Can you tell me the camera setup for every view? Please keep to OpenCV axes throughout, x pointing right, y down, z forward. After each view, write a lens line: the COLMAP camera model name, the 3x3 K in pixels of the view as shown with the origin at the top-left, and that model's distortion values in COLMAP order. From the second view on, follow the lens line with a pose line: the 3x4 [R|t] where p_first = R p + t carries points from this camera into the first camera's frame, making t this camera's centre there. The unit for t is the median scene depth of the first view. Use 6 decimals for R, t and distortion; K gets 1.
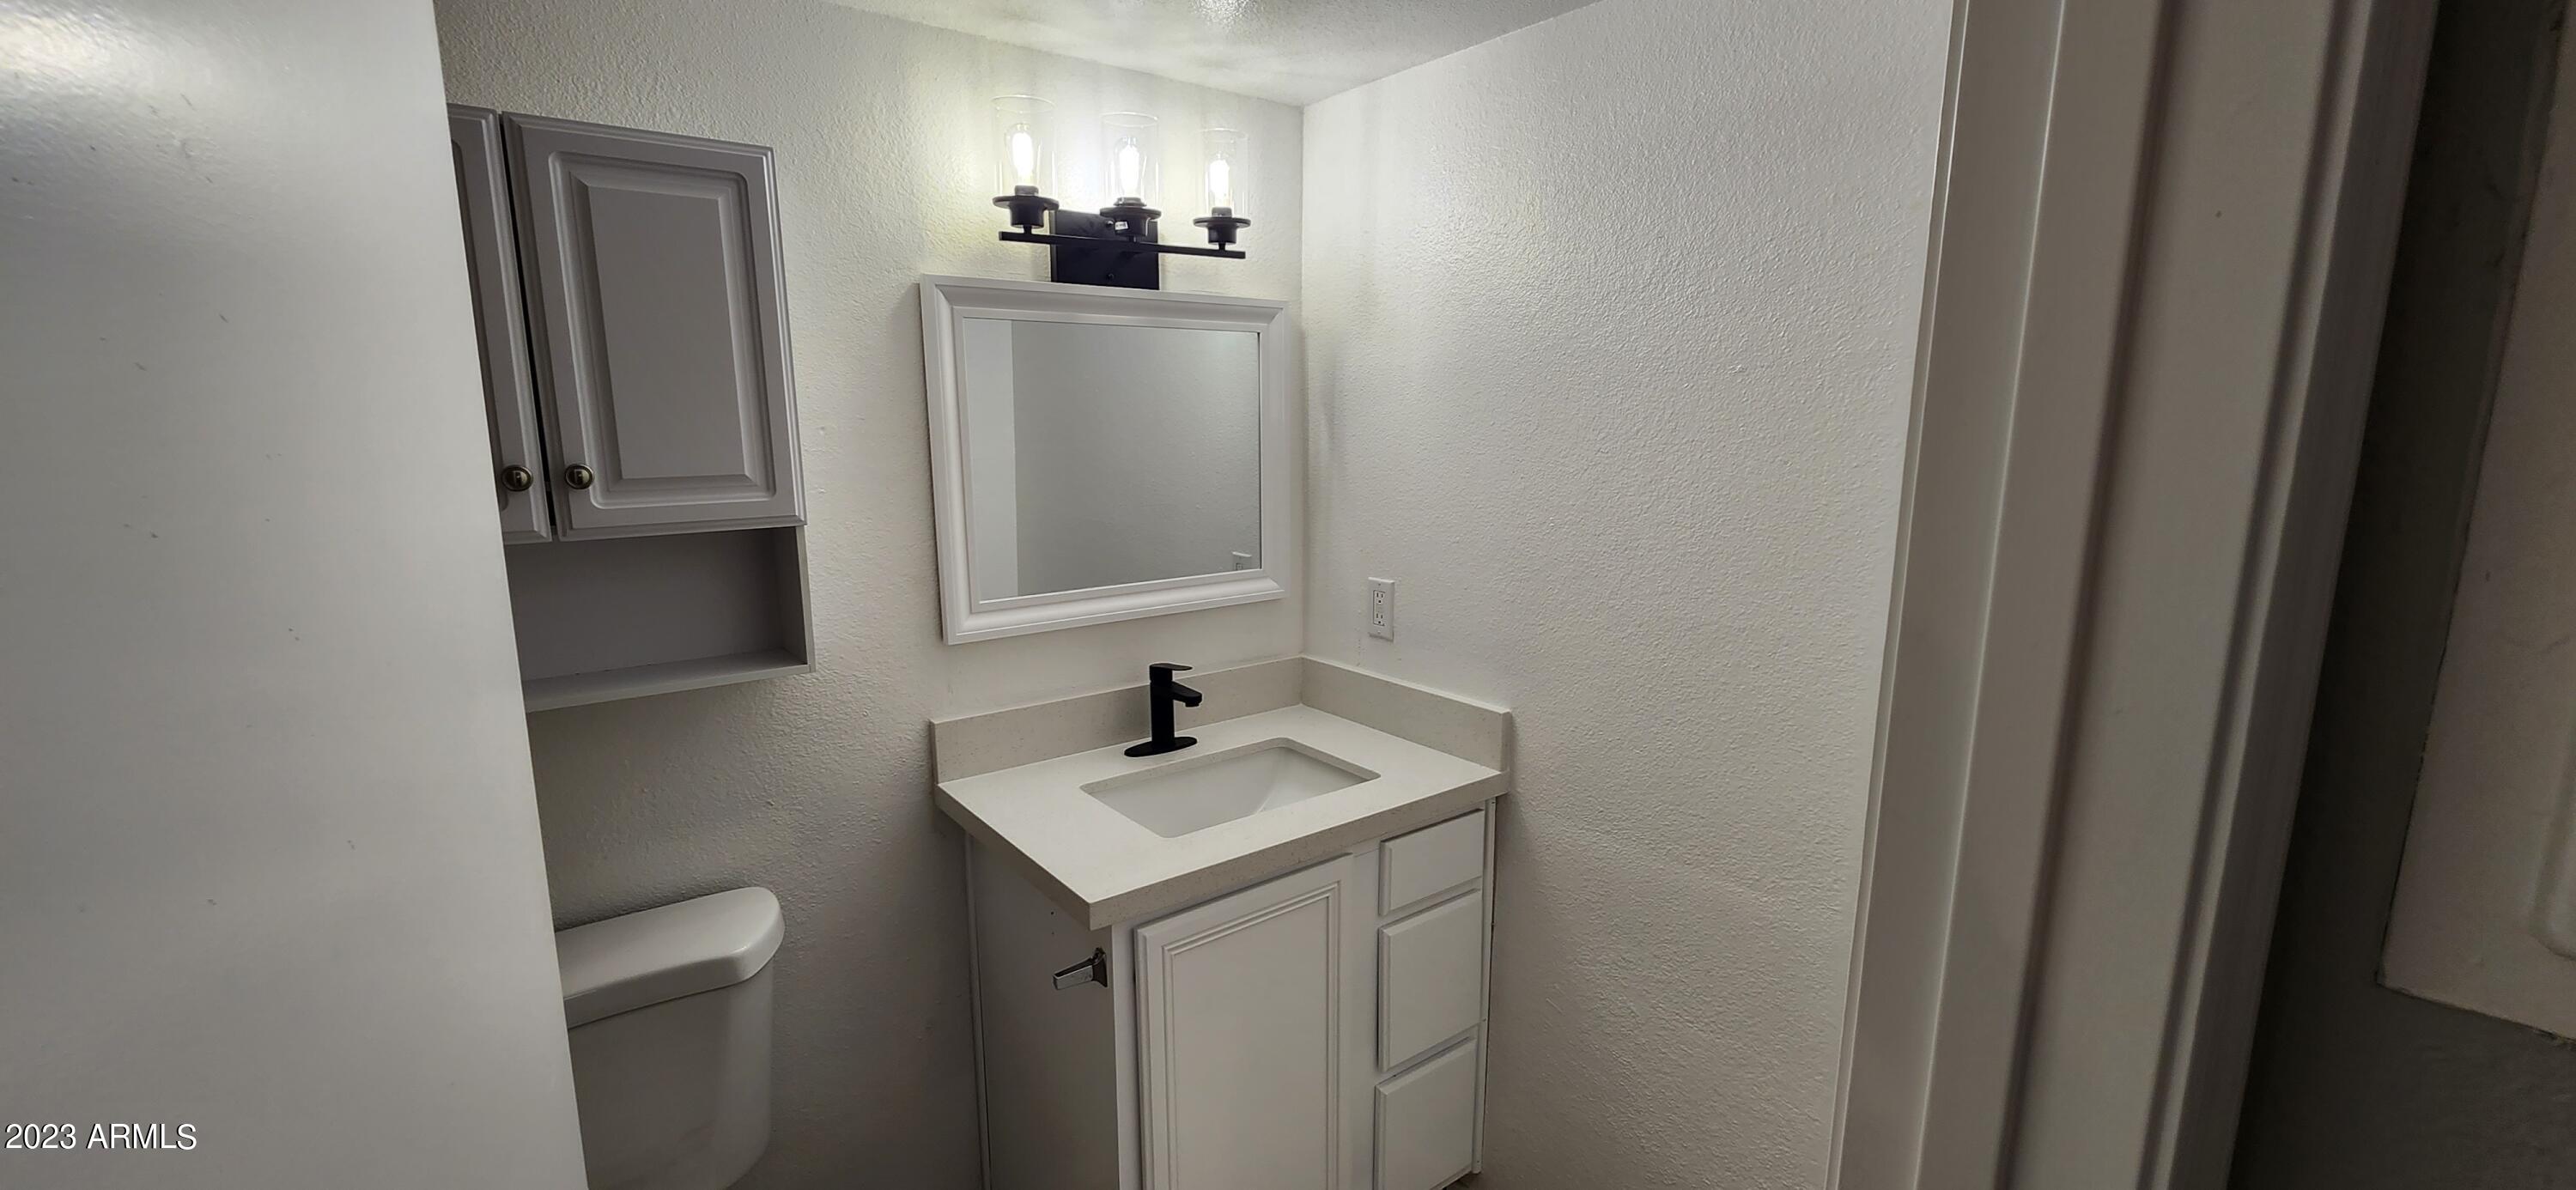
lens RADIAL K [[1047.8, 0, 1272.0], [0, 1047.8, 598.9], [0, 0, 1]] dist [0.000875, -0.002900]
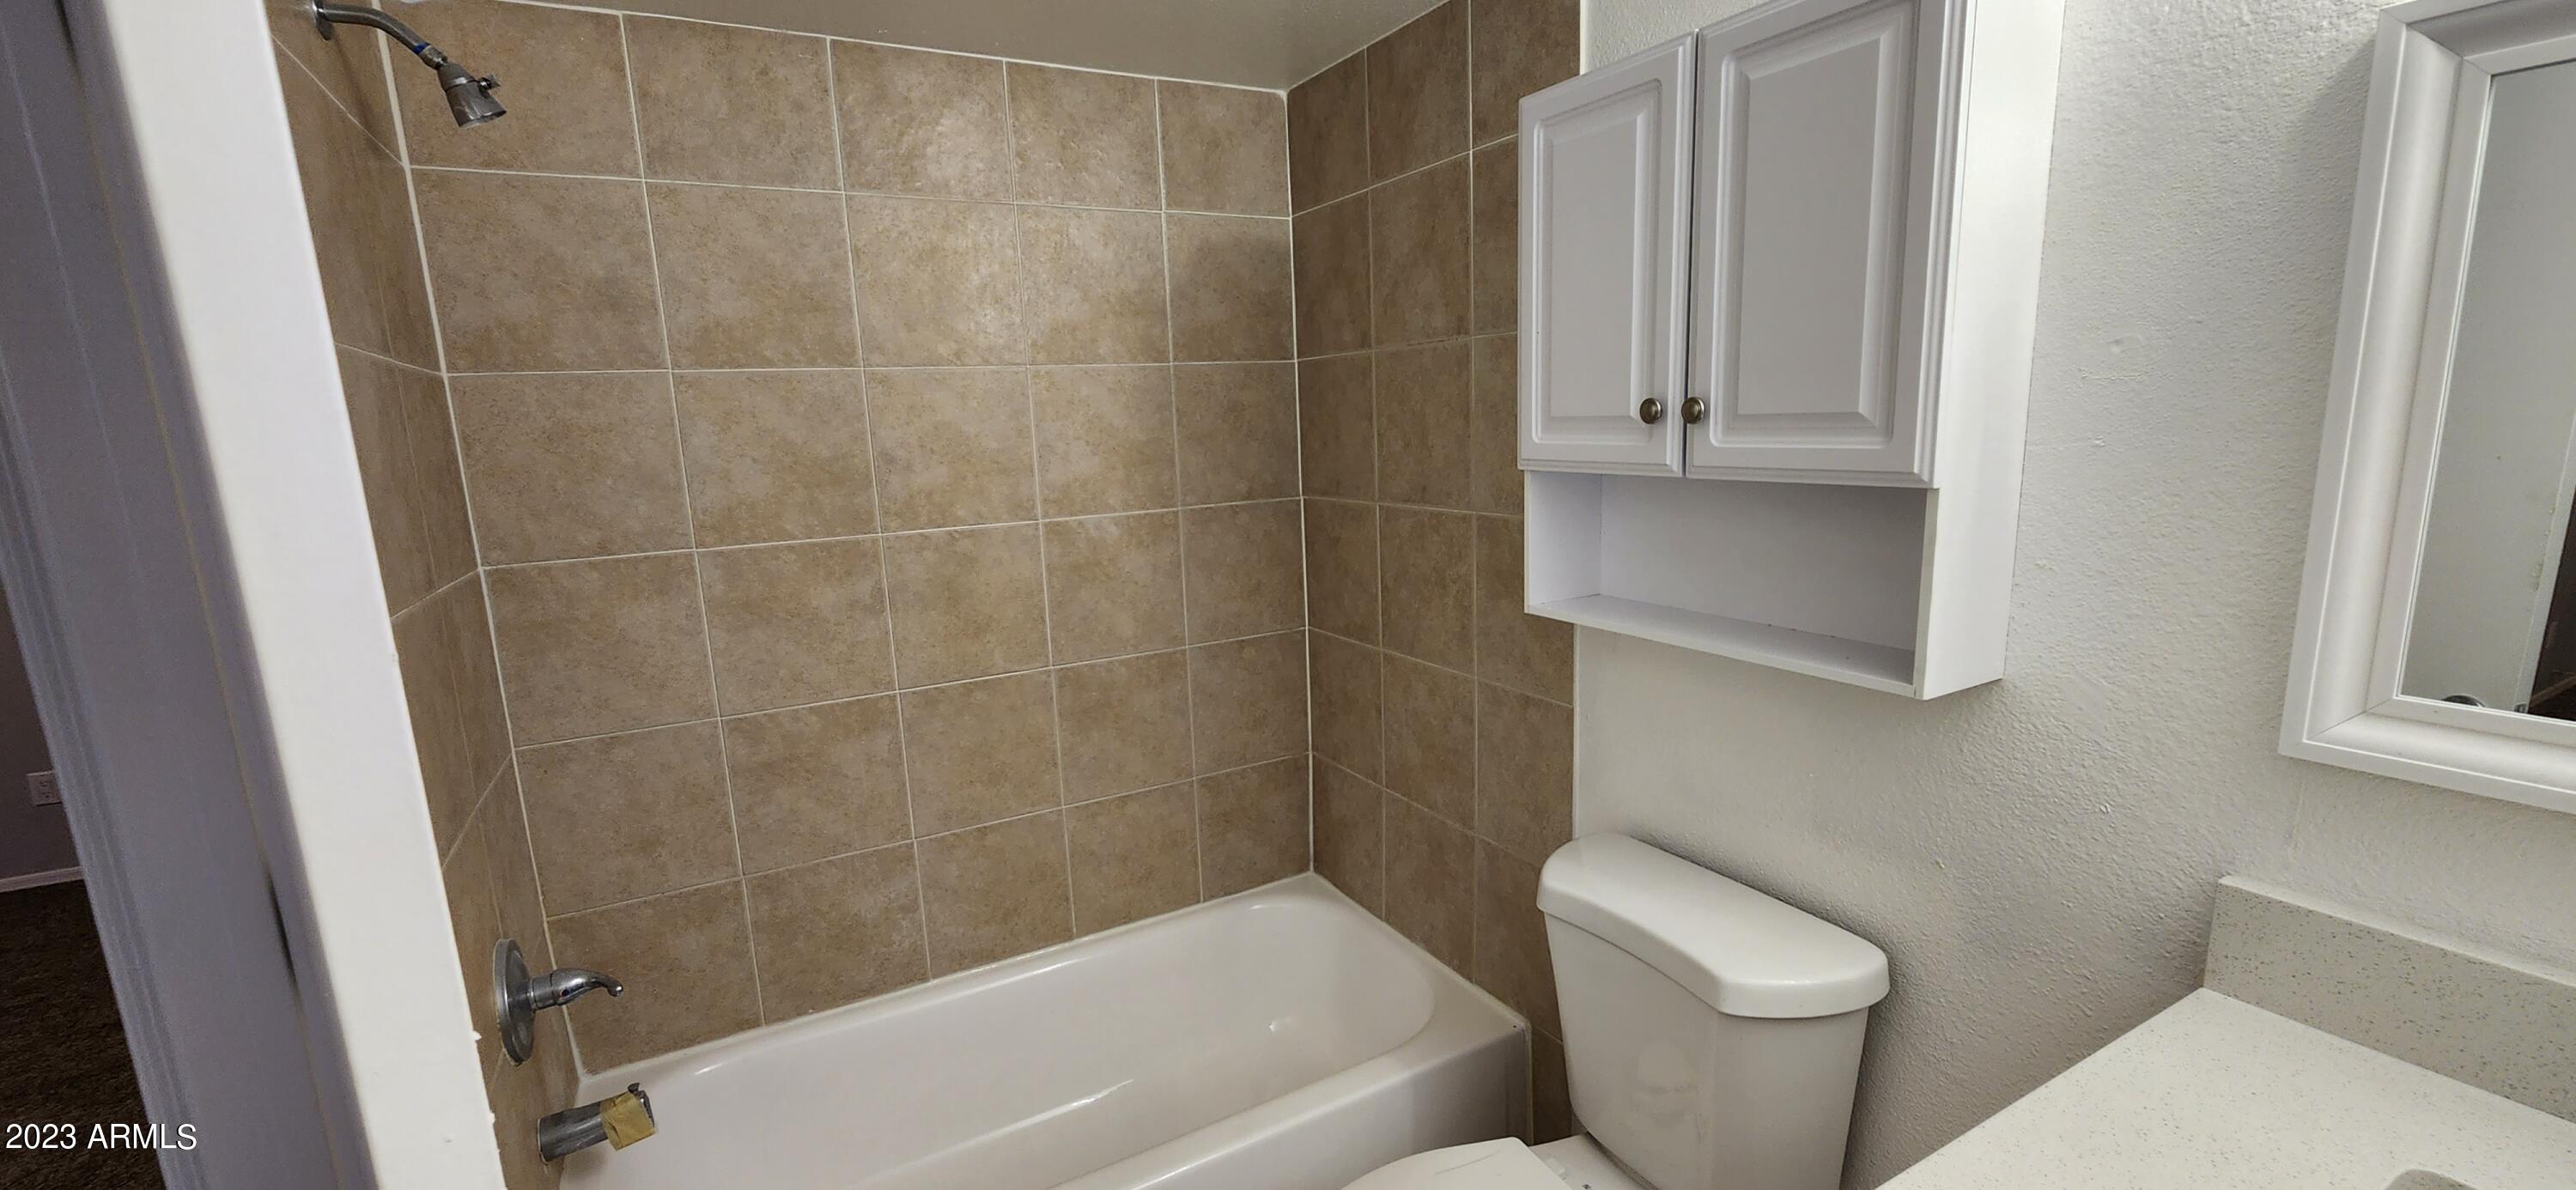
lens RADIAL K [[1047.8, 0, 1272.0], [0, 1047.8, 598.9], [0, 0, 1]] dist [0.000875, -0.002900]
pose [[-0.137373, 0.194910, -0.971153, 0.335042], [-0.121252, 0.969766, 0.211783, -0.103502], [0.983070, 0.146847, -0.109586, 0.733879]]
